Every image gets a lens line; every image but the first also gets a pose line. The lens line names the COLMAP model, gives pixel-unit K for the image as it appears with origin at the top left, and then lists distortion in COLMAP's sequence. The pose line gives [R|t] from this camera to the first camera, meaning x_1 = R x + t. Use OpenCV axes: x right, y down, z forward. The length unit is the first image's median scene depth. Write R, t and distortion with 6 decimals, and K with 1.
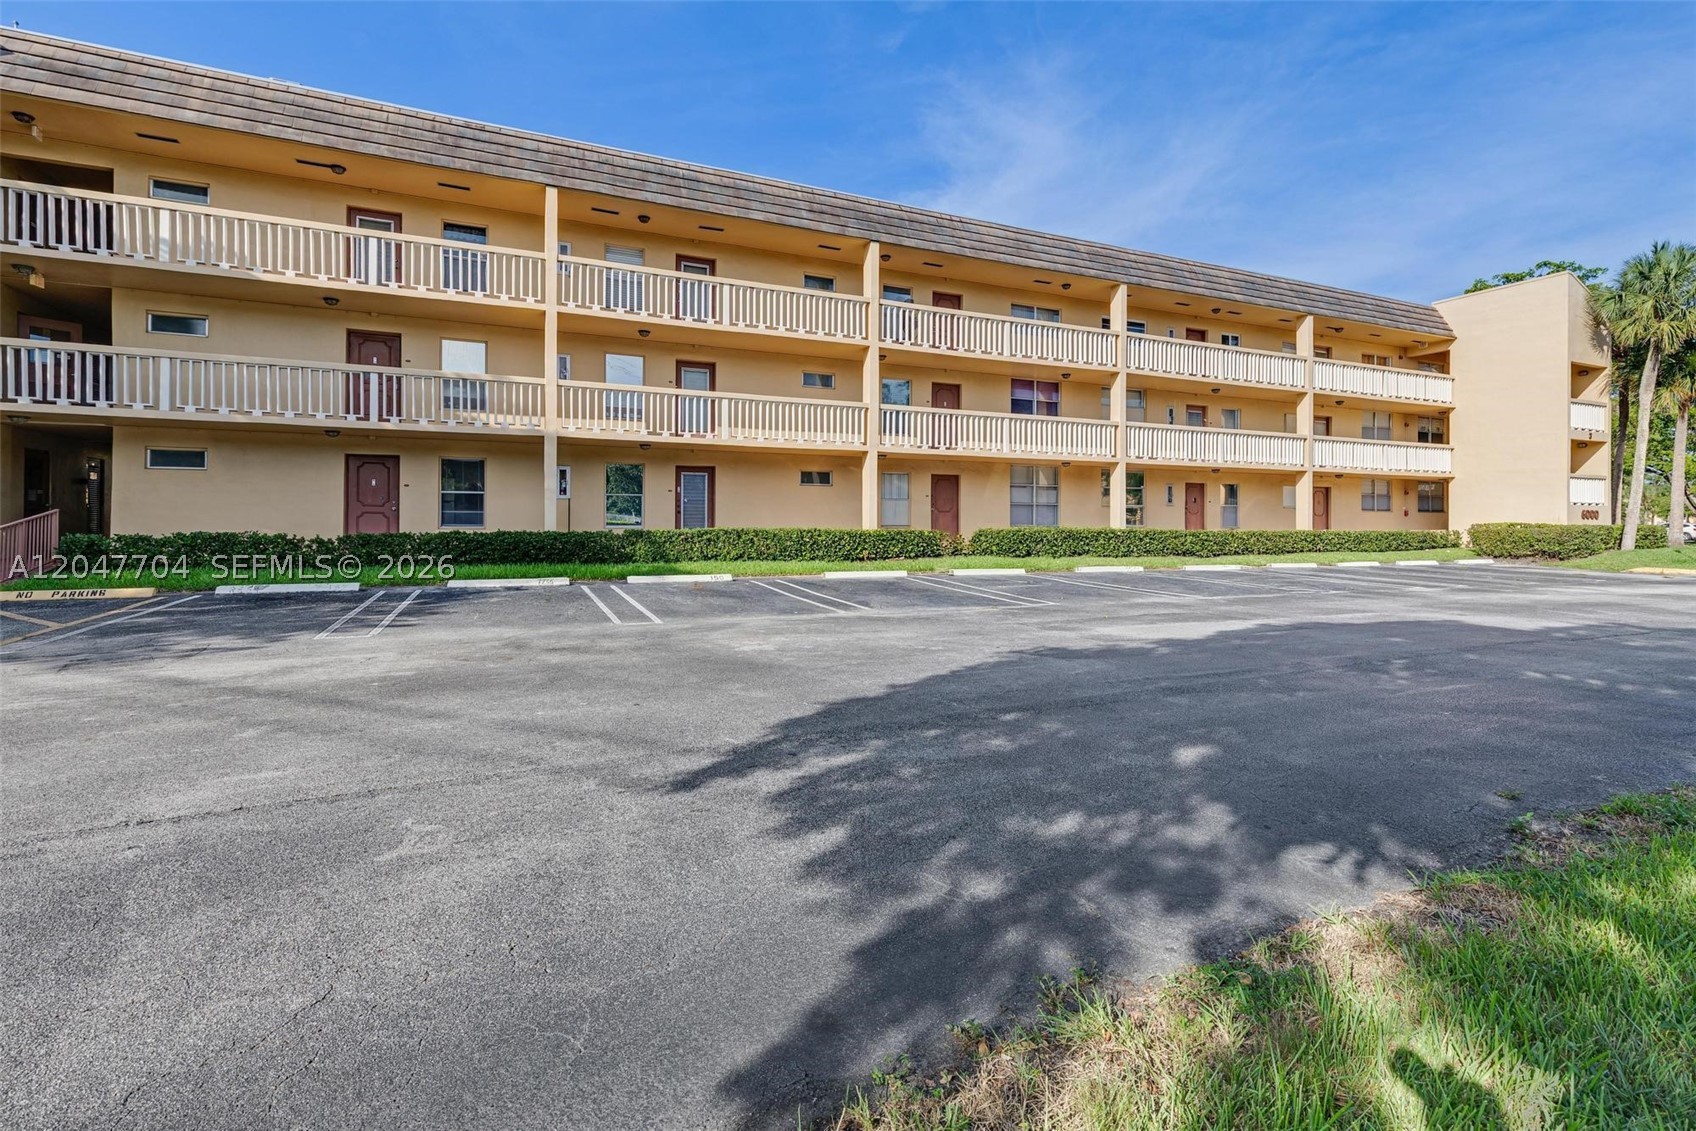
lens RADIAL K [[765.6, 0, 869.9], [0, 765.6, 538.0], [0, 0, 1]] dist [0.003754, 0.000160]
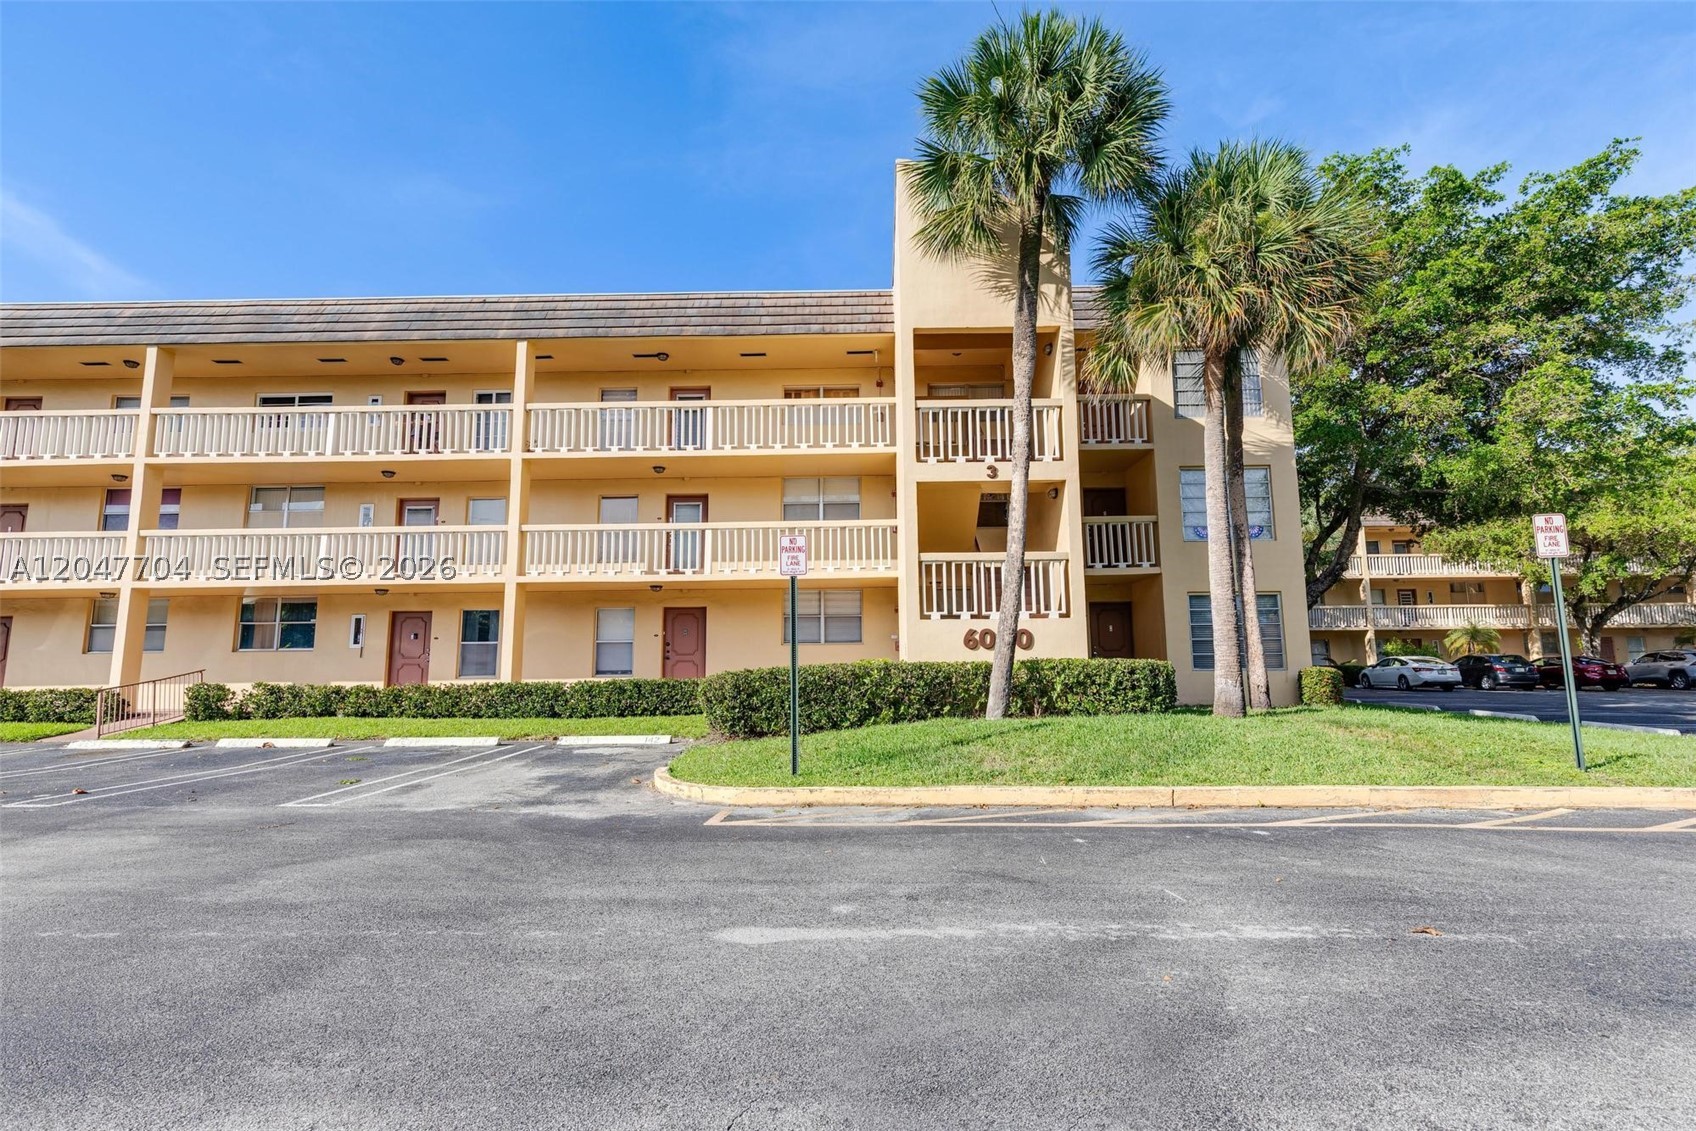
lens RADIAL K [[868.0, 0, 846.0], [0, 868.0, 541.7], [0, 0, 1]] dist [0.001948, 0.000129]
pose [[0.894796, -0.074984, -0.440133, 0.462546], [0.001855, 0.986412, -0.164281, -0.003599], [0.446471, 0.146182, 0.882777, 0.212359]]
